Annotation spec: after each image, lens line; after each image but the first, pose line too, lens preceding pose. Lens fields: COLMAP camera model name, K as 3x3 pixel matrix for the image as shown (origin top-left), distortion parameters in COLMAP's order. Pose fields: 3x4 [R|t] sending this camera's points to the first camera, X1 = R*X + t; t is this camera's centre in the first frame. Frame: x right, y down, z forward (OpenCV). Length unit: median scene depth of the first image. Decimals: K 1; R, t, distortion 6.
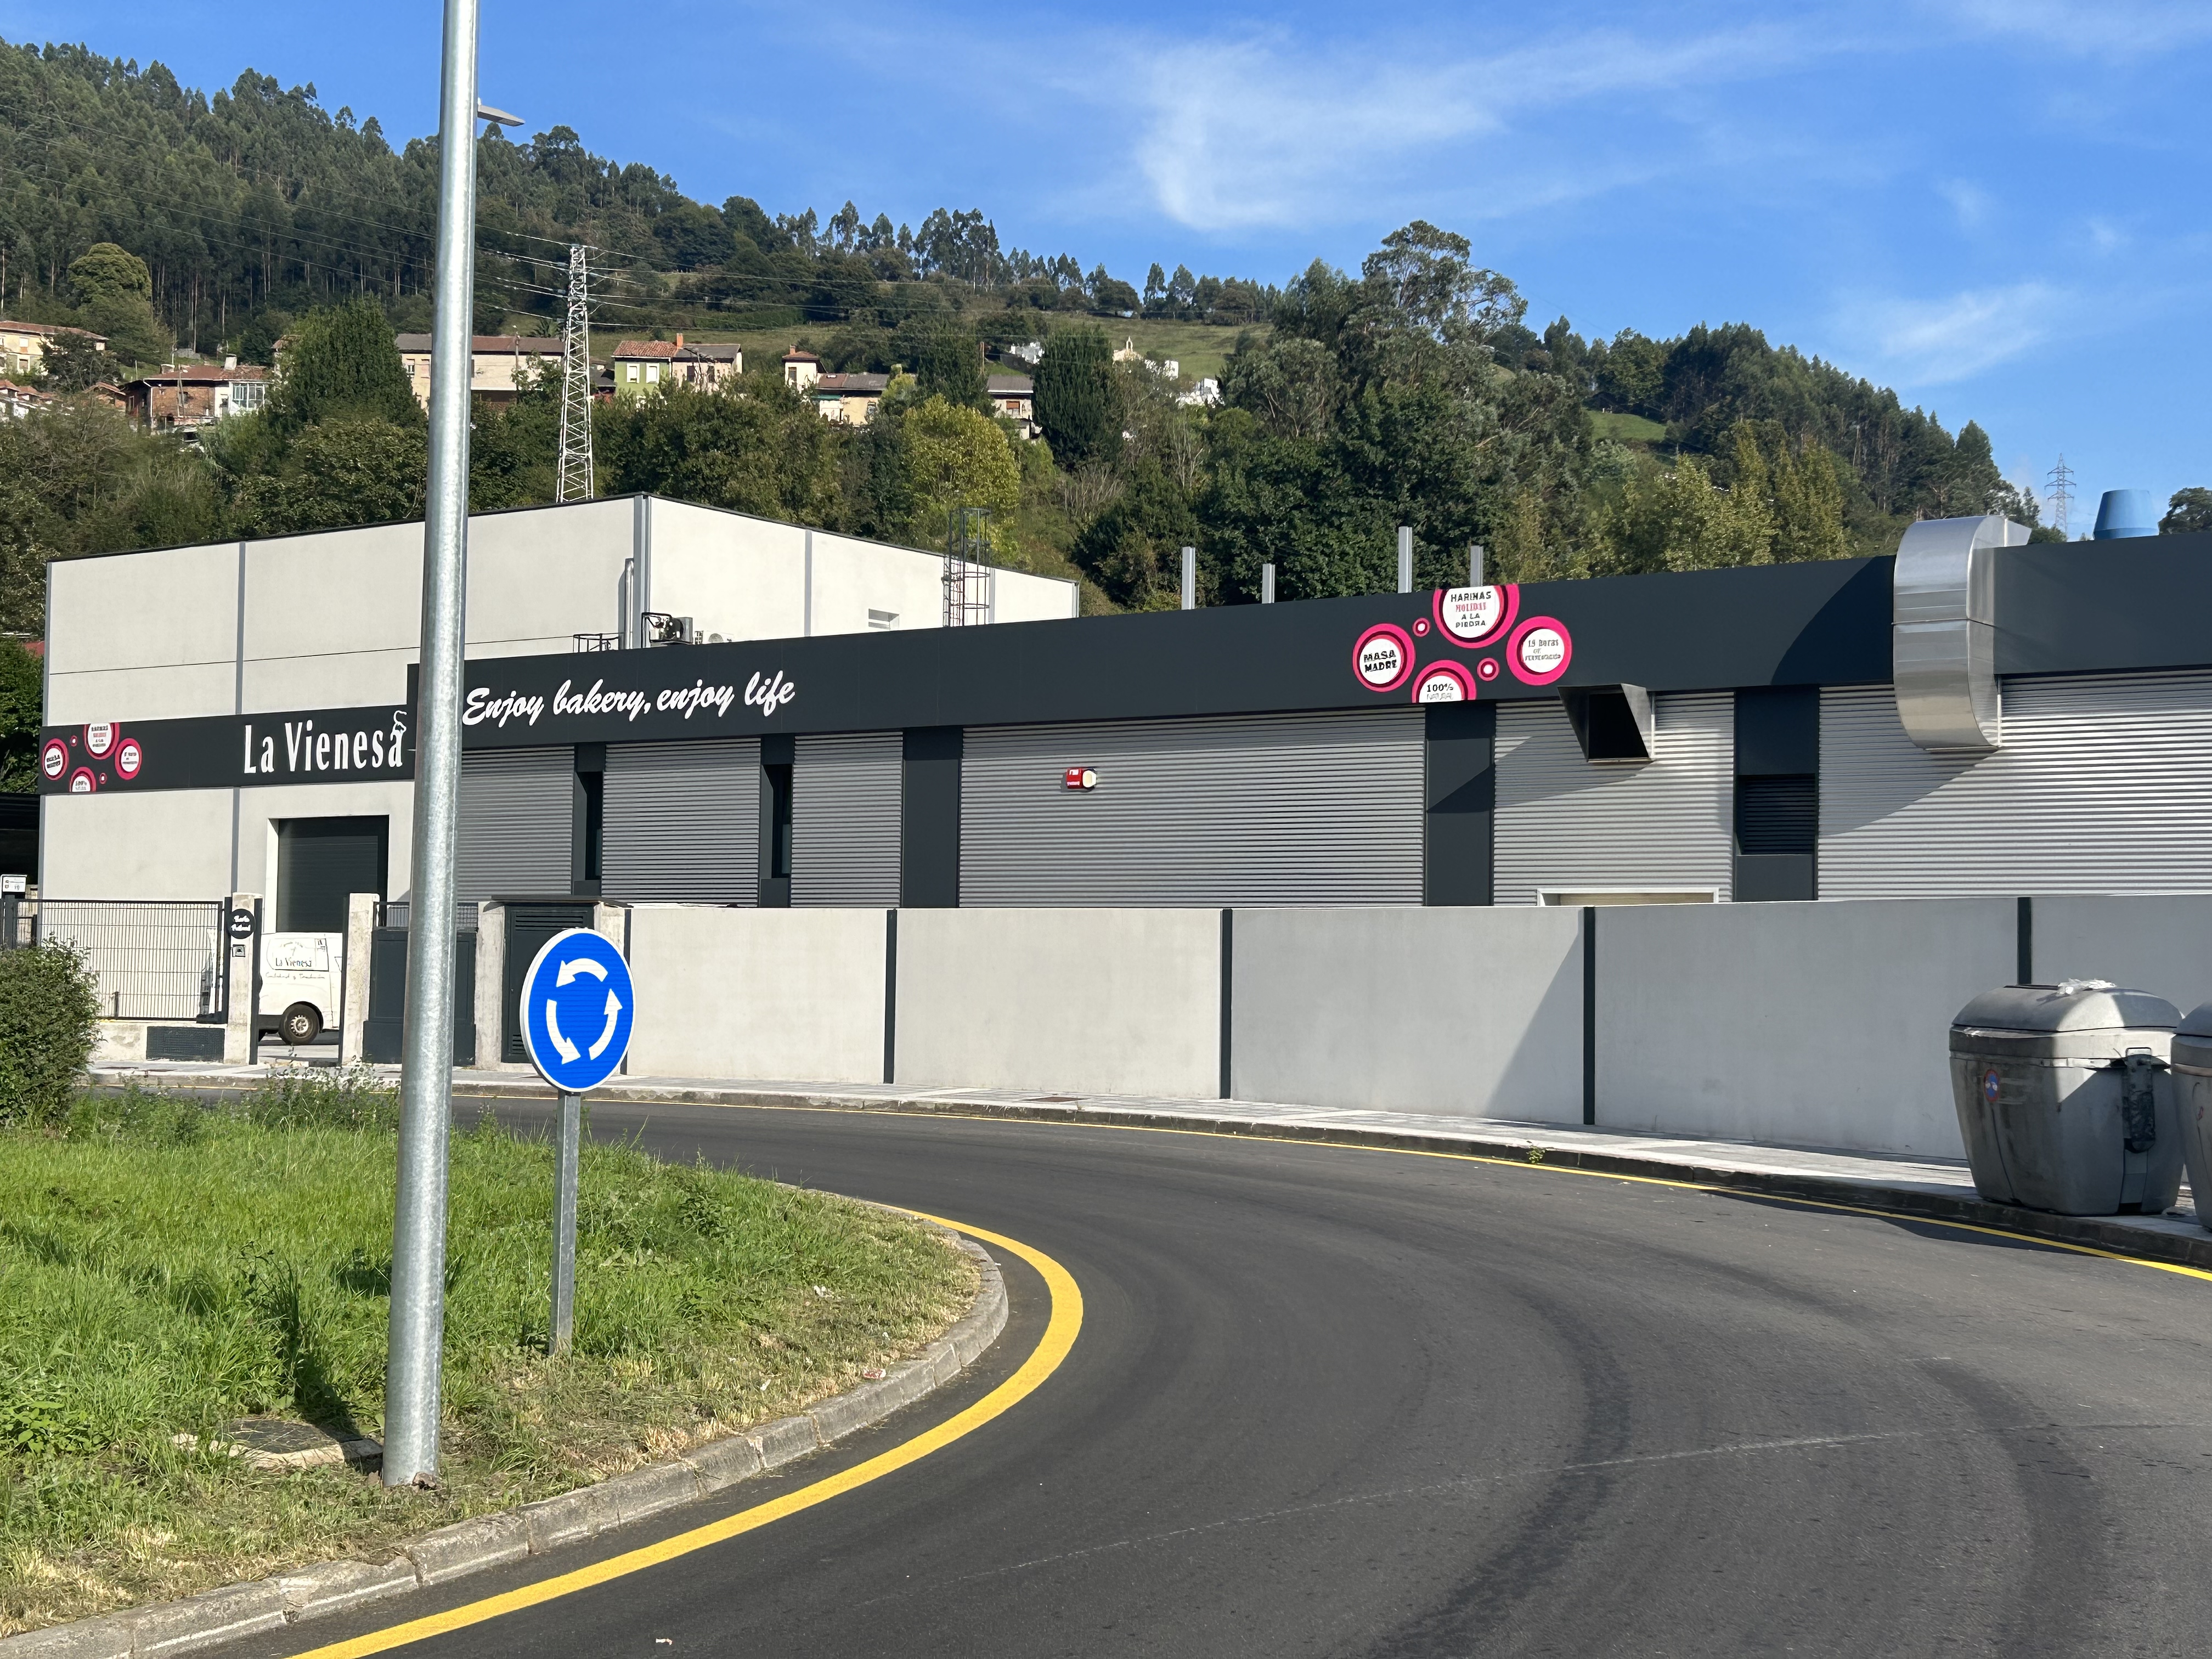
lens RADIAL K [[2920.3, 0, 1105.4], [0, 2920.3, 831.9], [0, 0, 1]] dist [0.041603, 0.000000]
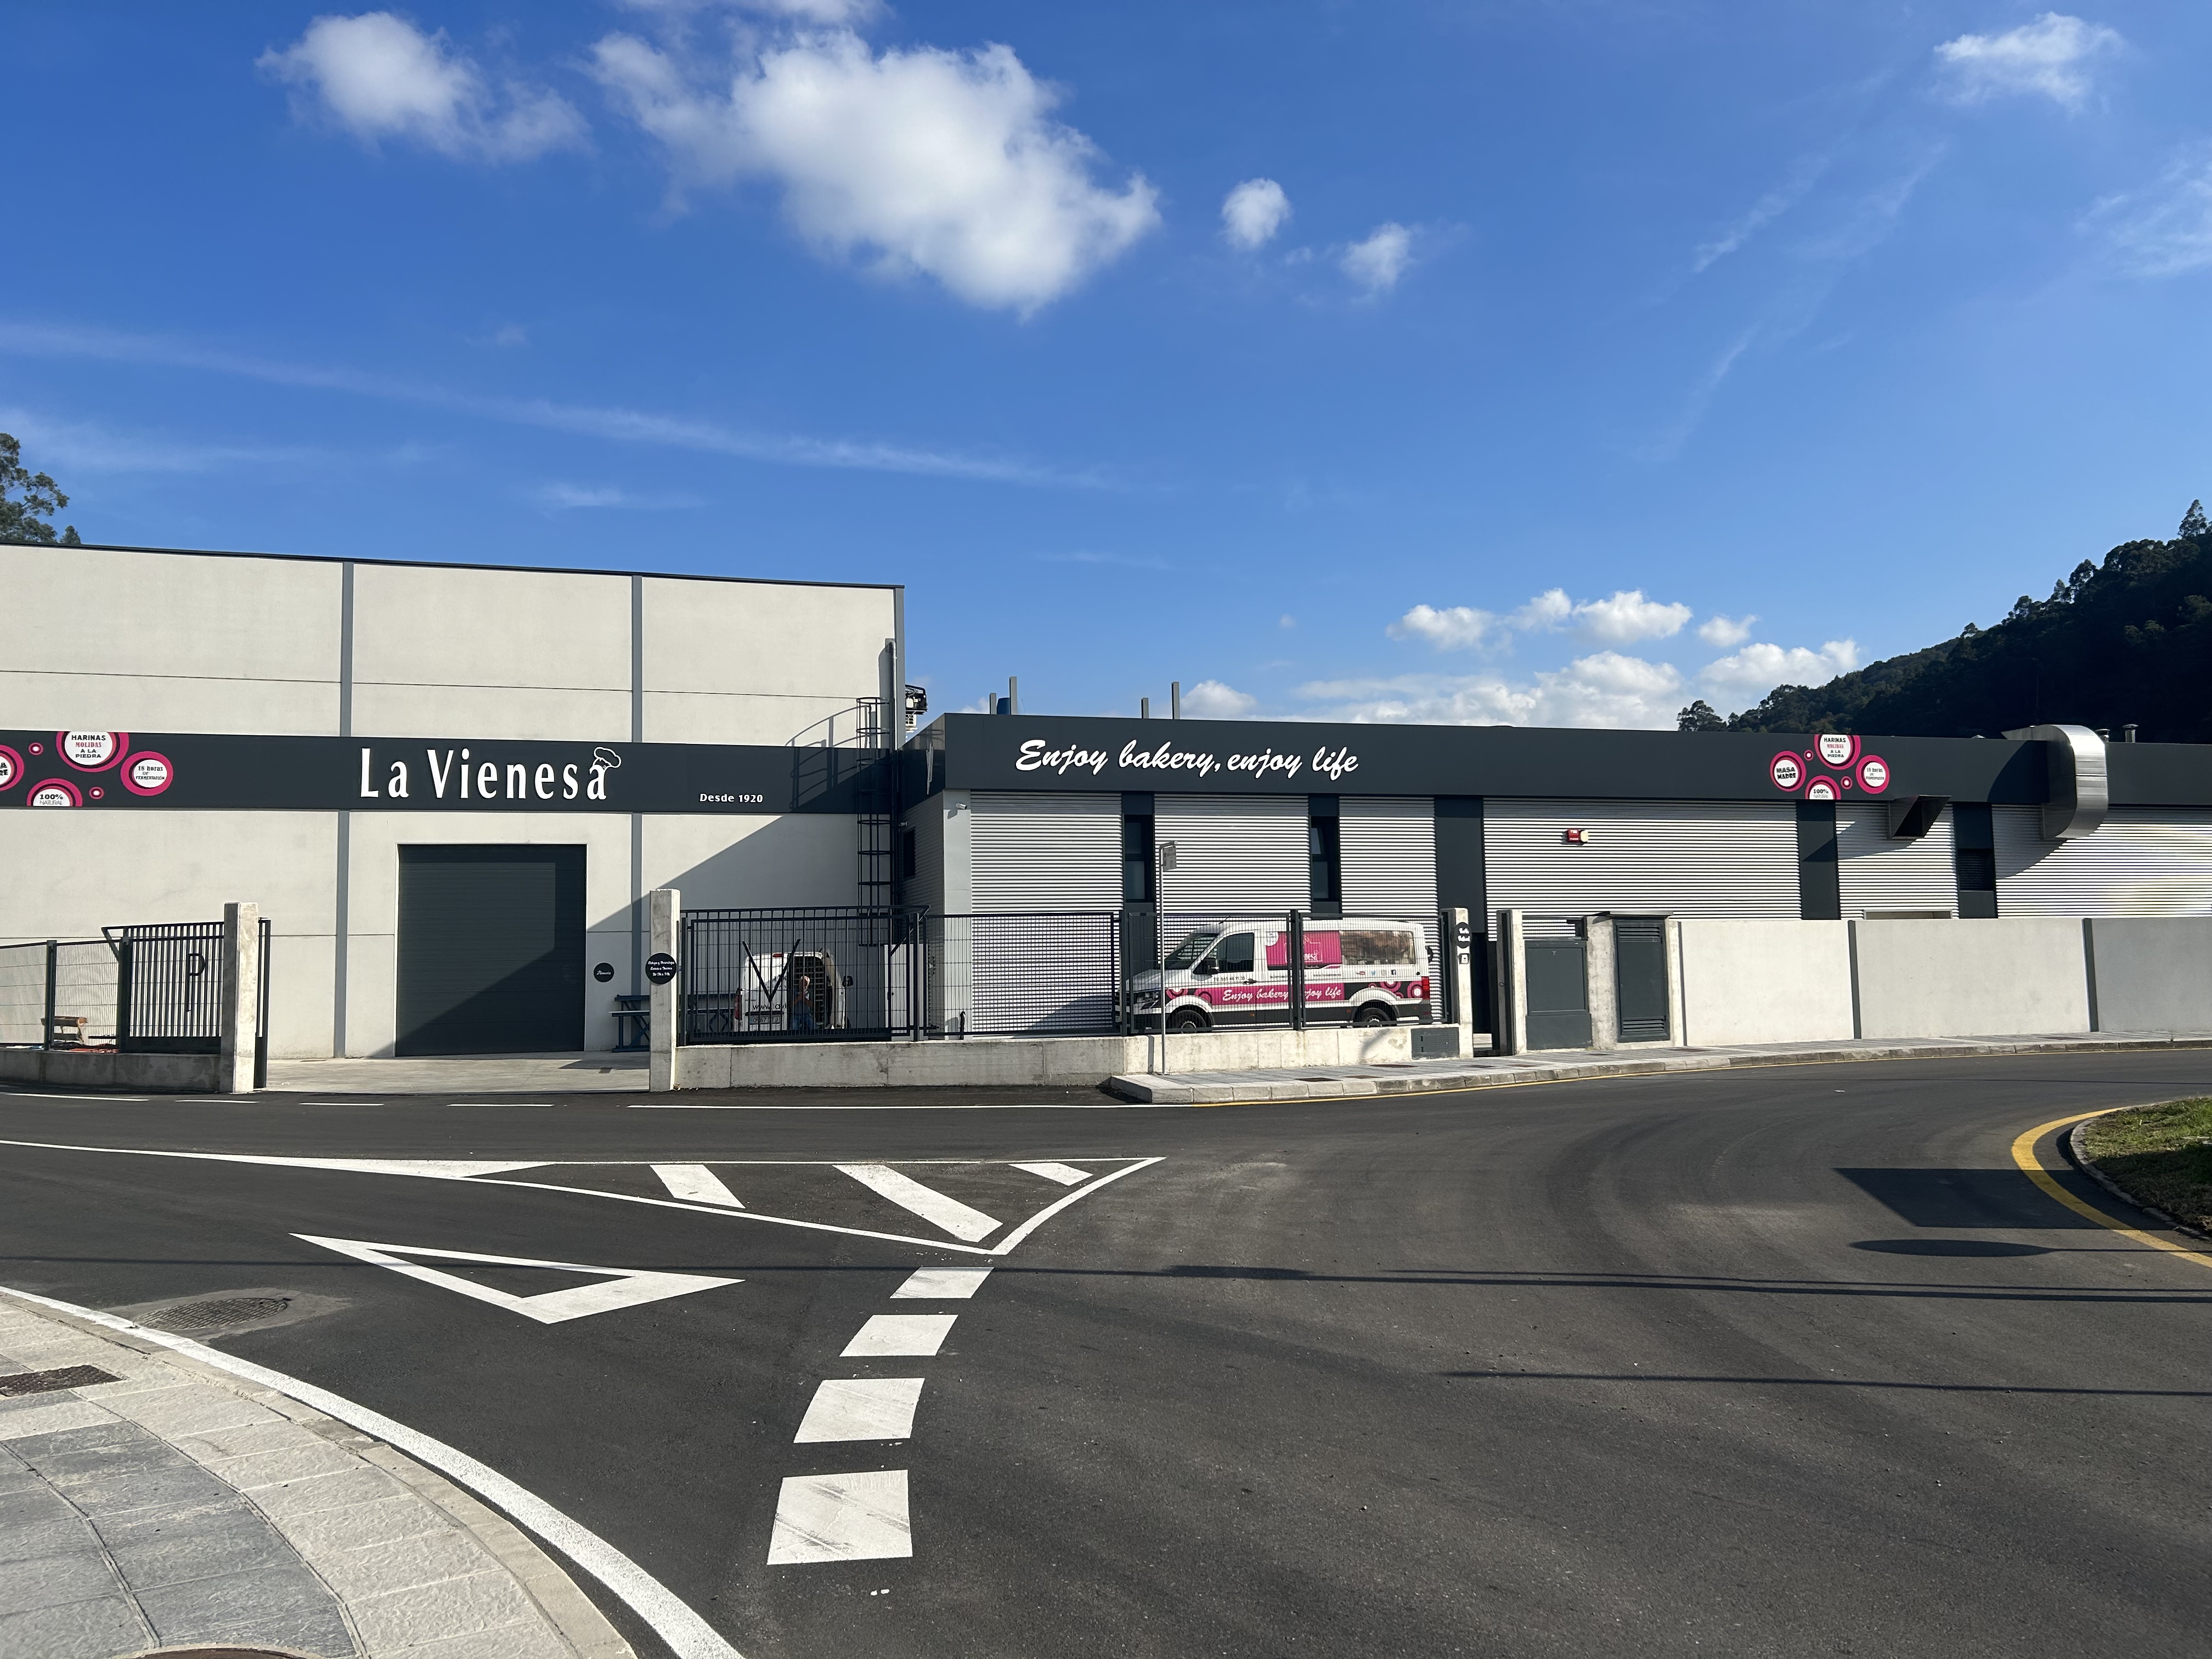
lens RADIAL K [[1640.7, 0, 1105.2], [0, 1640.7, 824.1], [0, 0, 1]] dist [0.029517, -0.005845]
pose [[0.623511, 0.040943, 0.780742, -0.736158], [-0.011086, 0.998990, -0.043535, 0.013887], [-0.781736, 0.018489, 0.623335, 0.585592]]
